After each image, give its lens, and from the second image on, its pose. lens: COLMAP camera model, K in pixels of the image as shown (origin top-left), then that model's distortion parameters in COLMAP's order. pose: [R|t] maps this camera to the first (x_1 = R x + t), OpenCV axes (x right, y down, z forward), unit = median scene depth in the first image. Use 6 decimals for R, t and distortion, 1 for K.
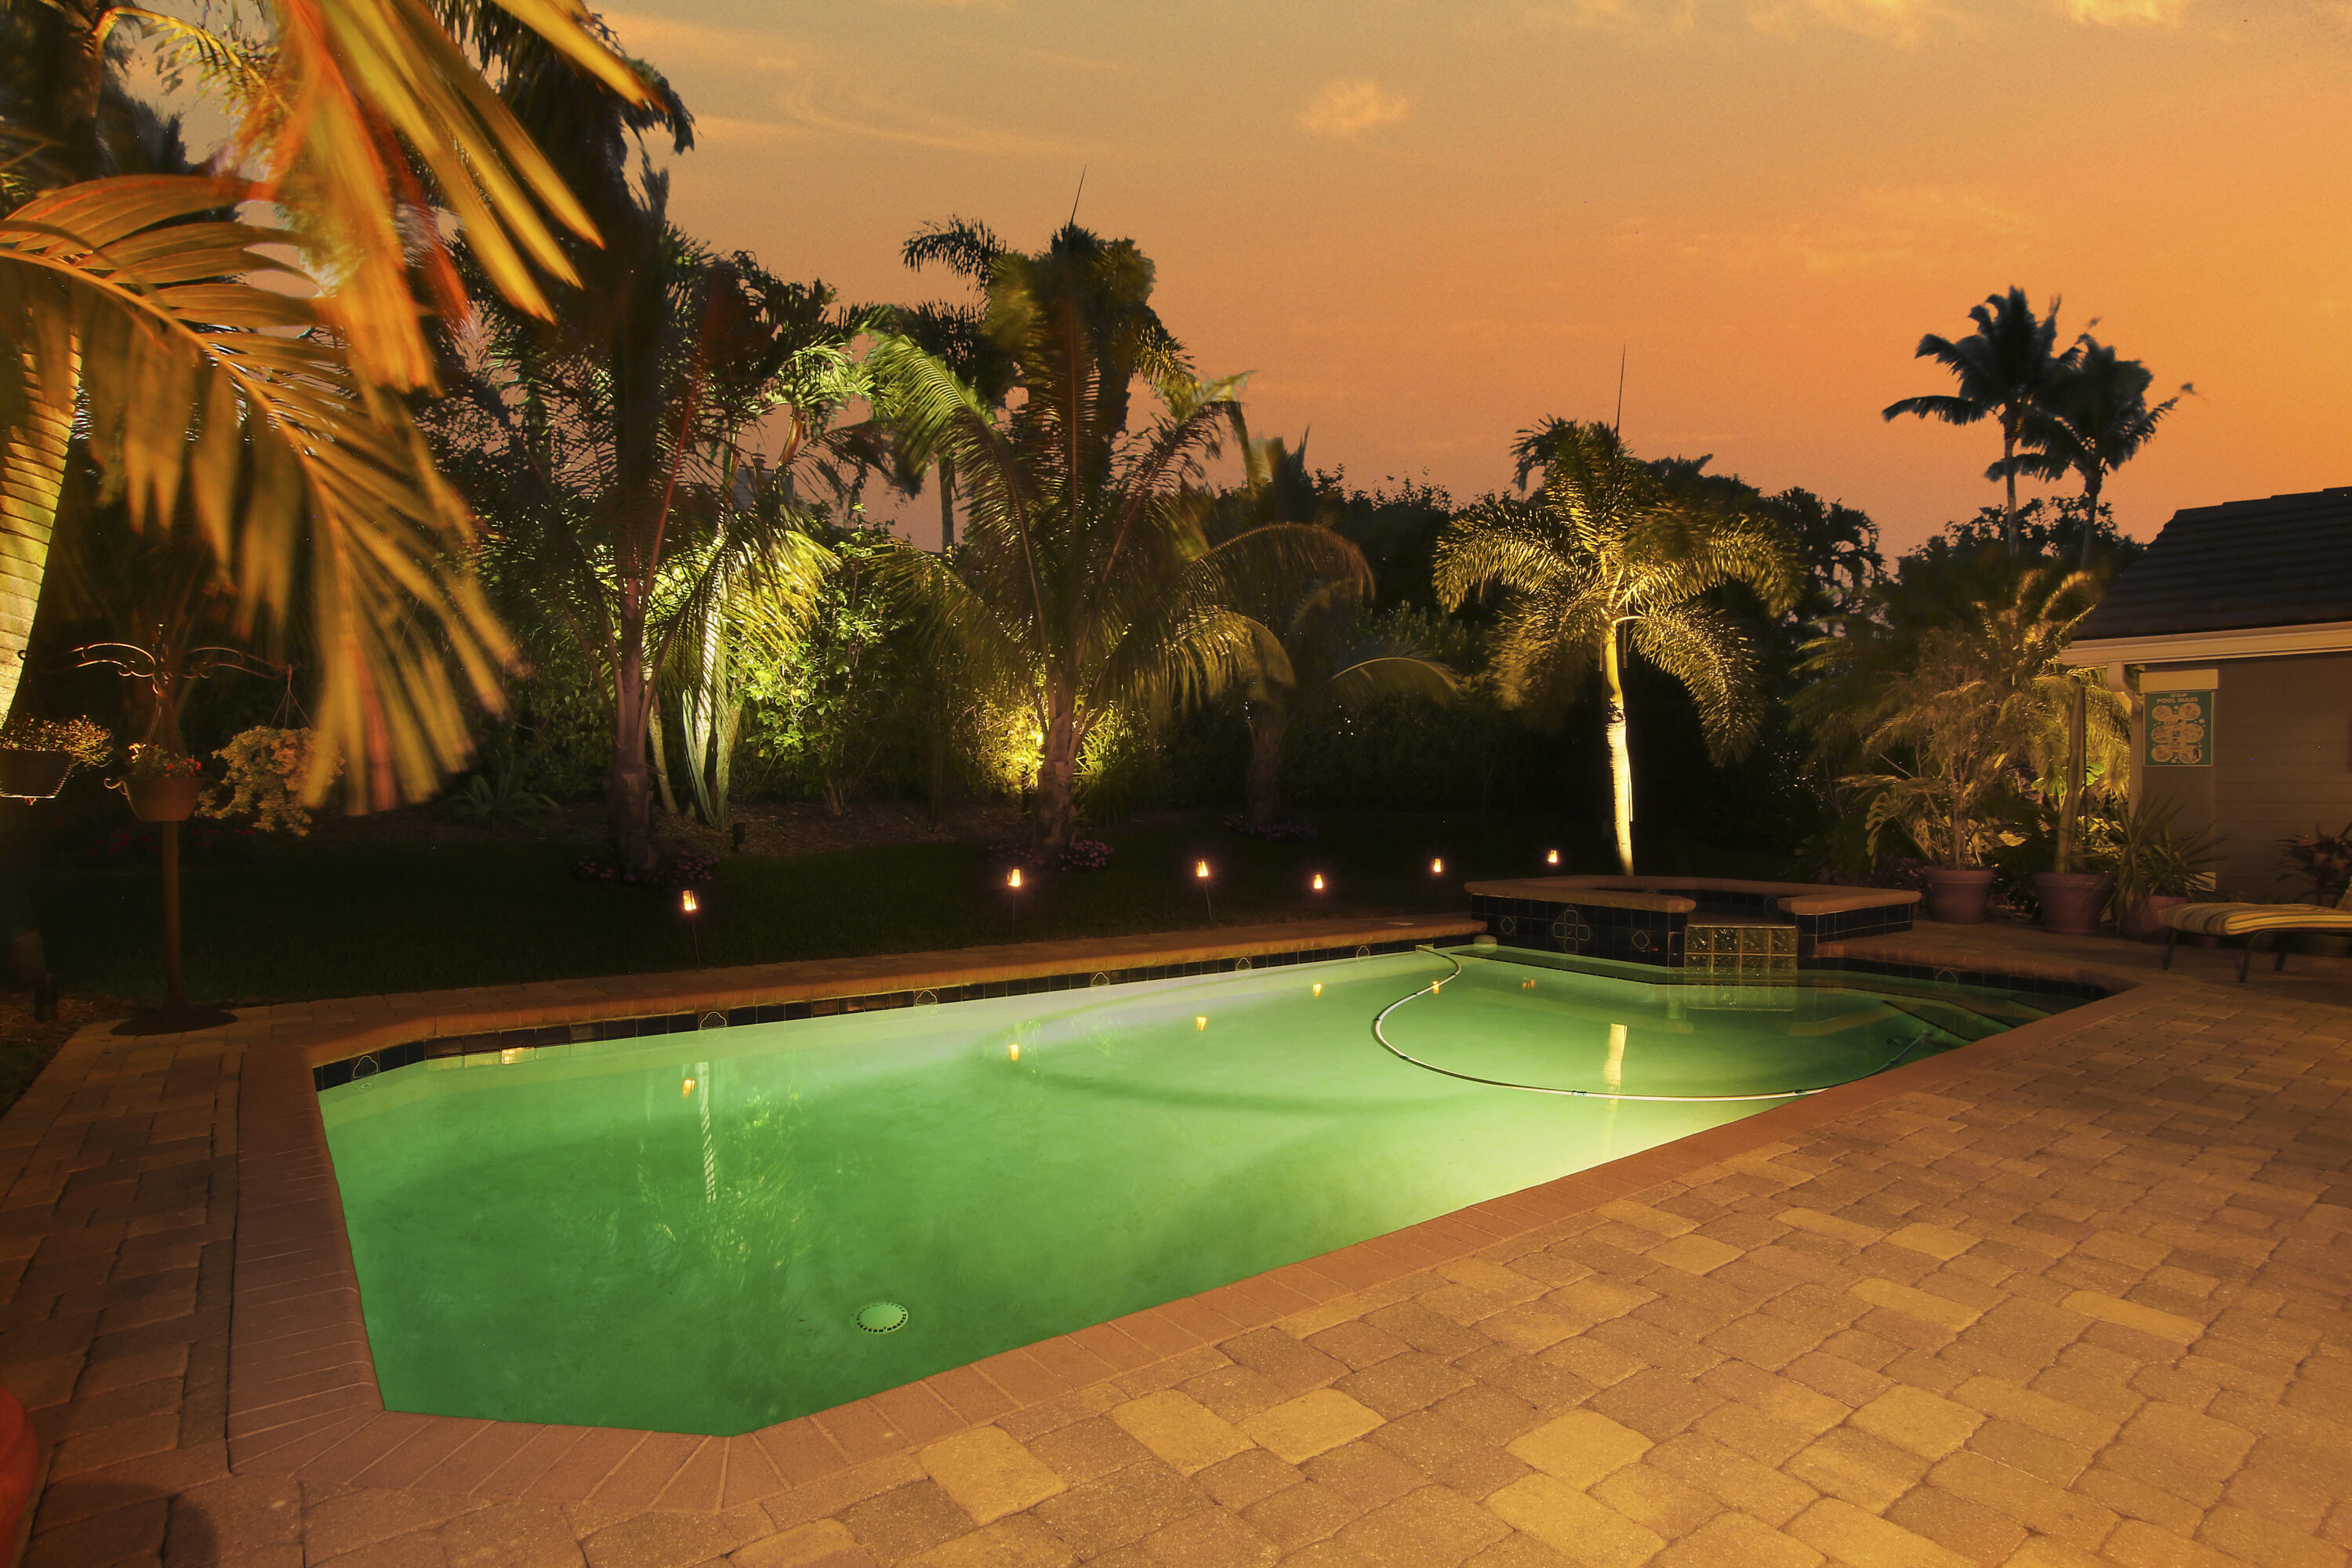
lens RADIAL K [[1202.1, 0, 1176.0], [0, 1202.1, 784.0], [0, 0, 1]] dist [-0.034056, -0.000272]
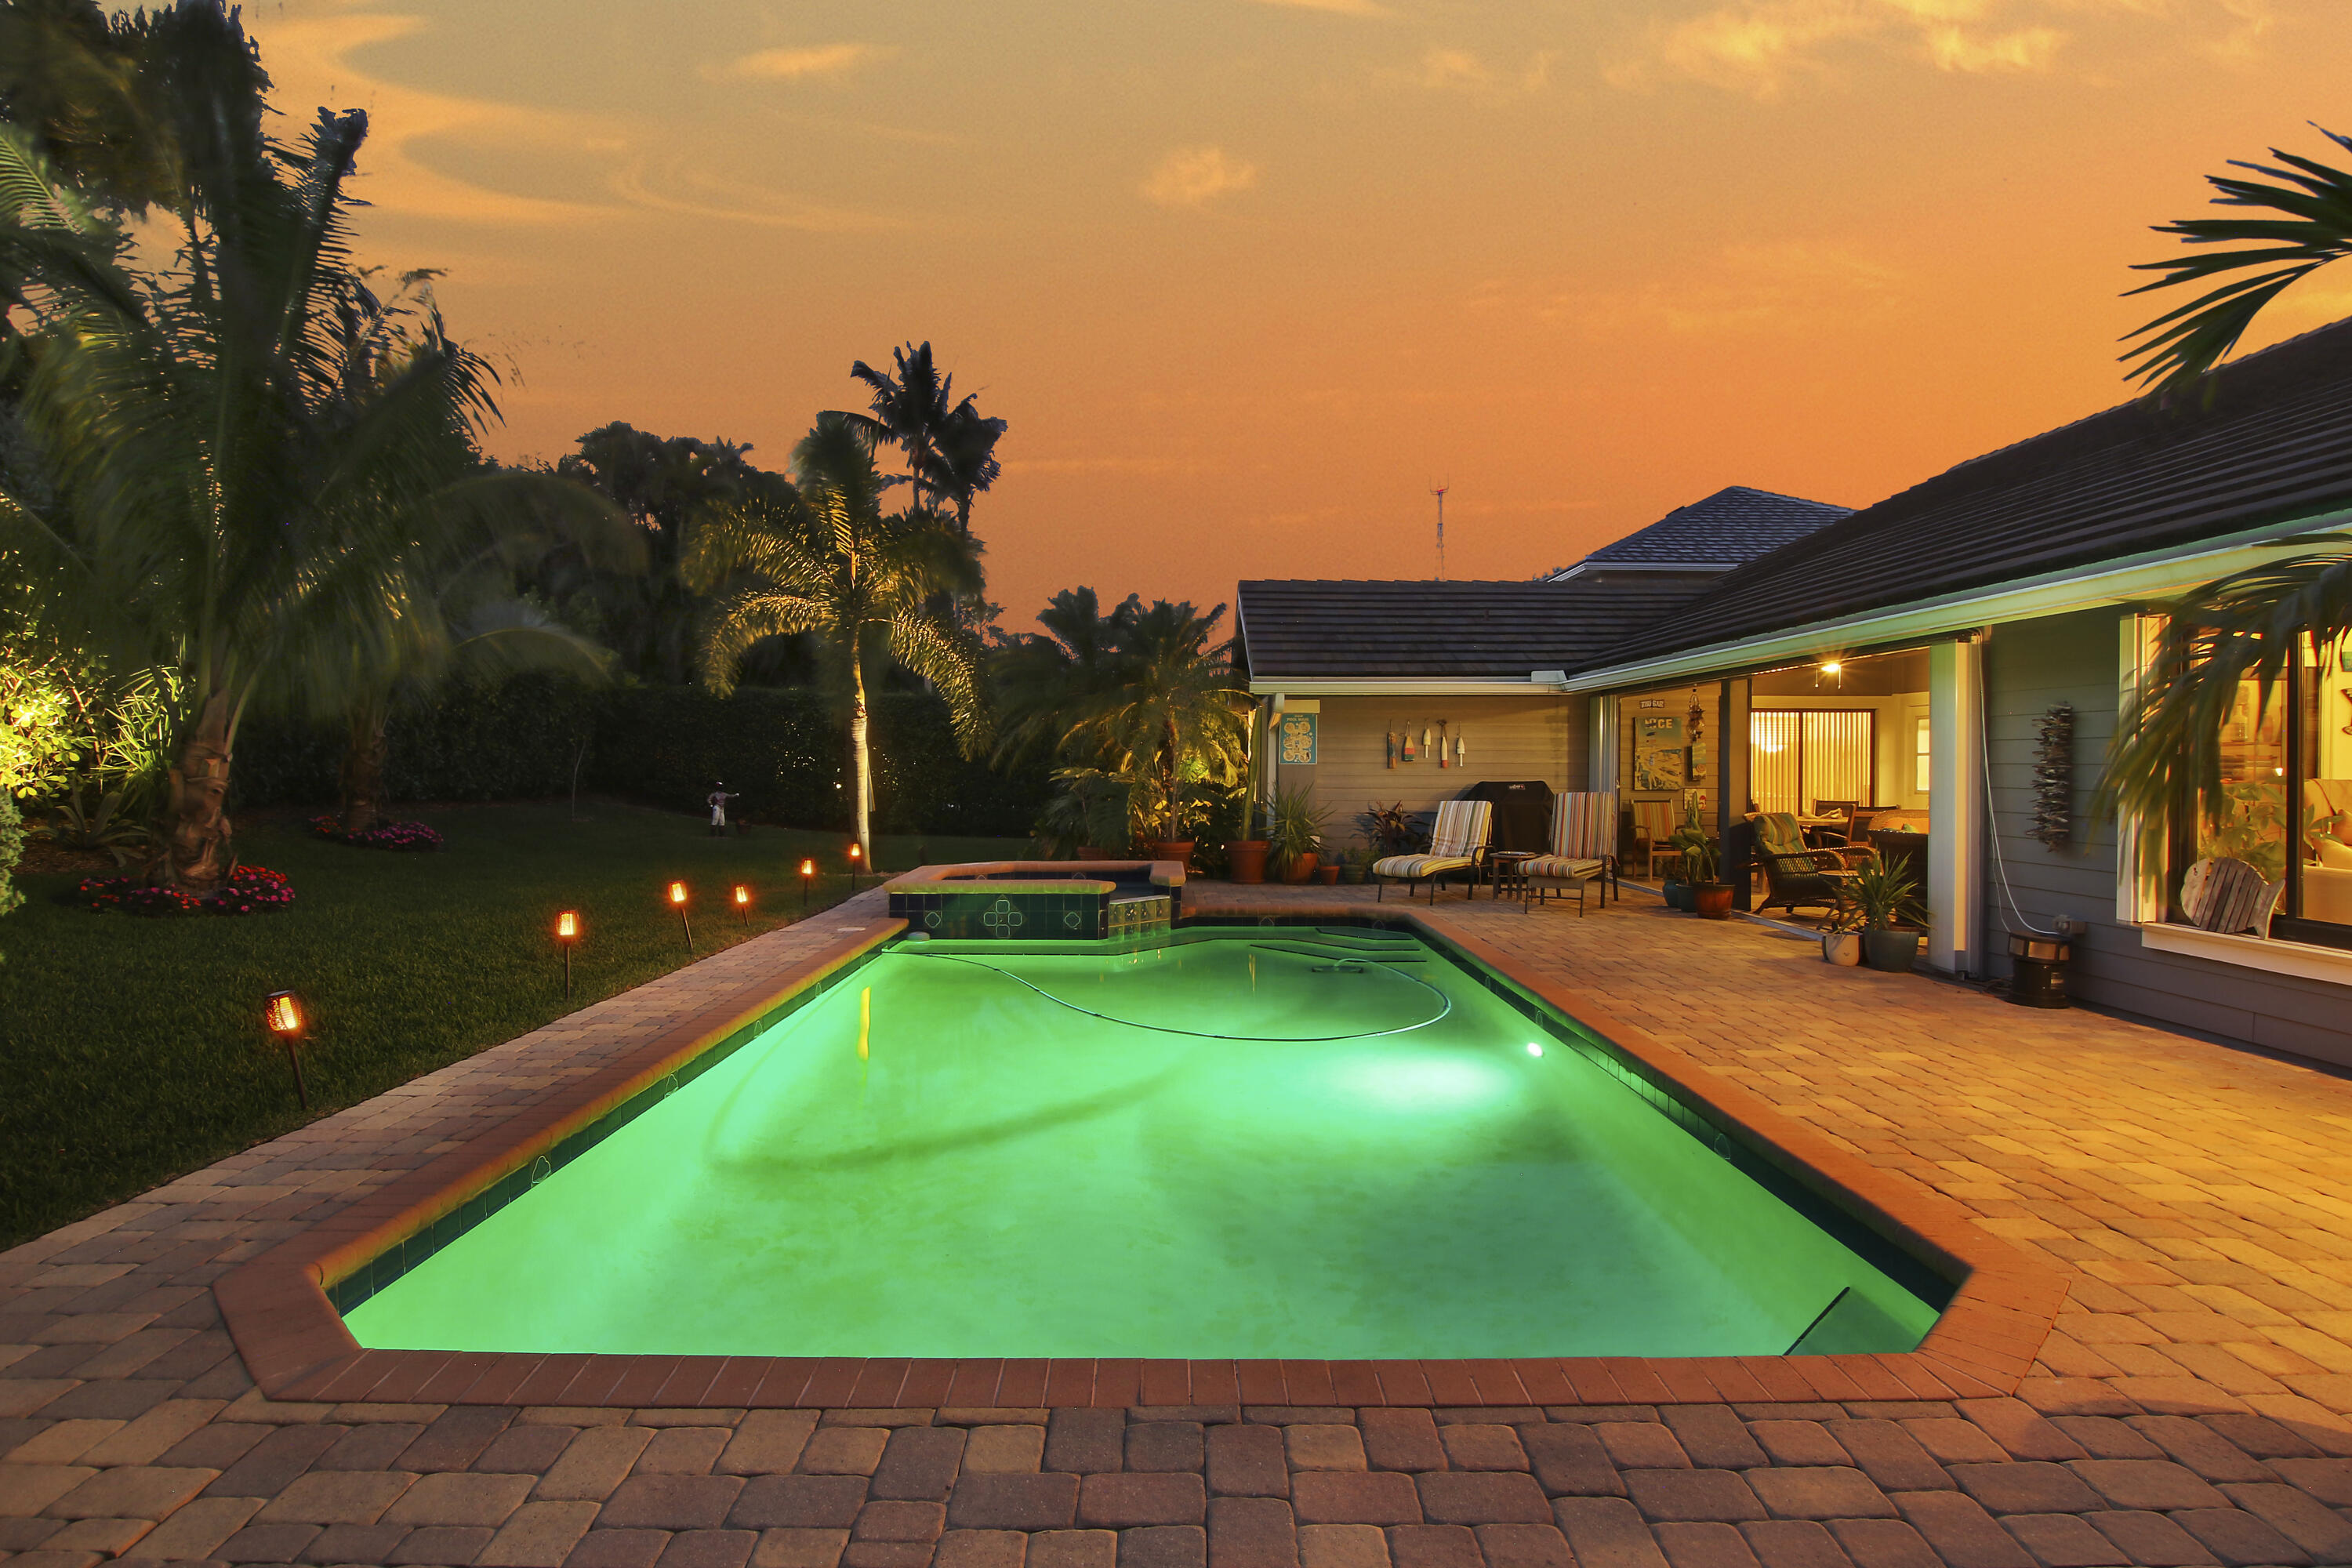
lens RADIAL K [[1251.6, 0, 1153.2], [0, 1251.6, 748.9], [0, 0, 1]] dist [-0.010631, -0.000175]
pose [[0.618613, -0.000879, 0.785696, -0.488208], [0.002496, 0.999997, -0.000847, -0.032879], [-0.785692, 0.002485, 0.618613, 0.167643]]
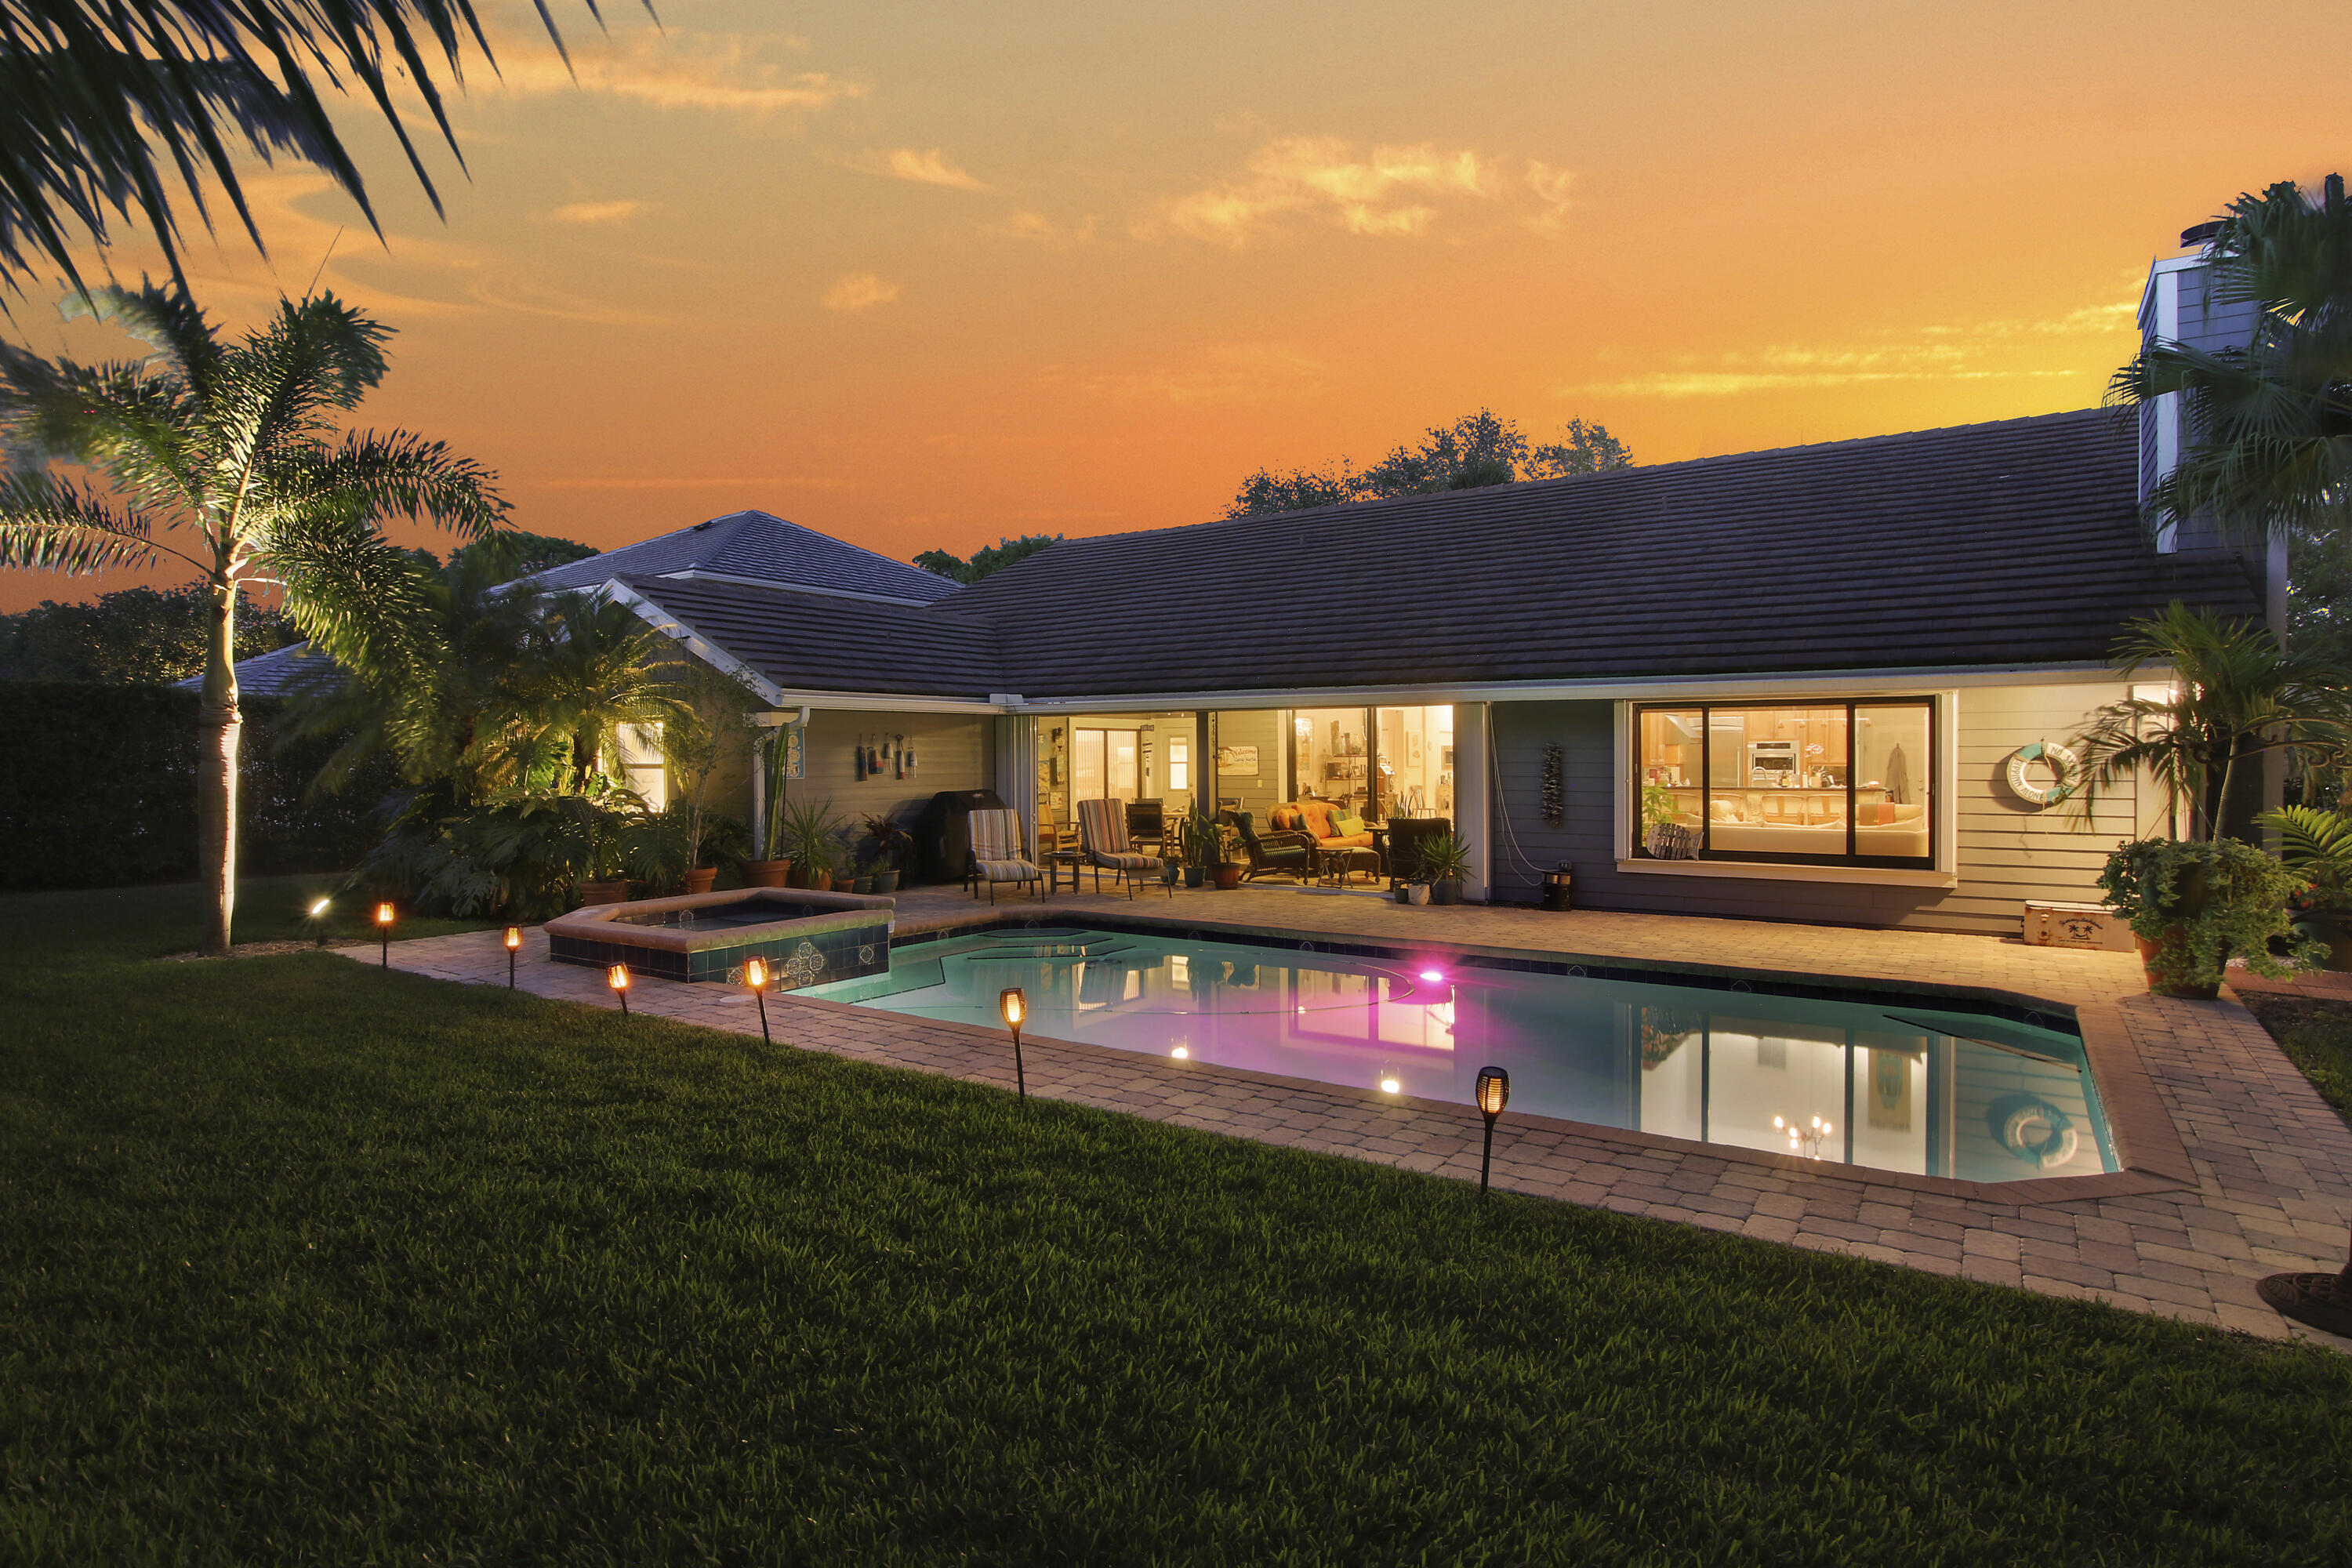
lens RADIAL K [[1251.6, 0, 1153.2], [0, 1251.6, 748.9], [0, 0, 1]] dist [-0.010631, -0.000175]
pose [[-0.314233, -0.006442, 0.949324, -0.720311], [-0.003645, 0.999978, 0.005579, -0.059914], [-0.949339, -0.001707, -0.314250, 1.034598]]
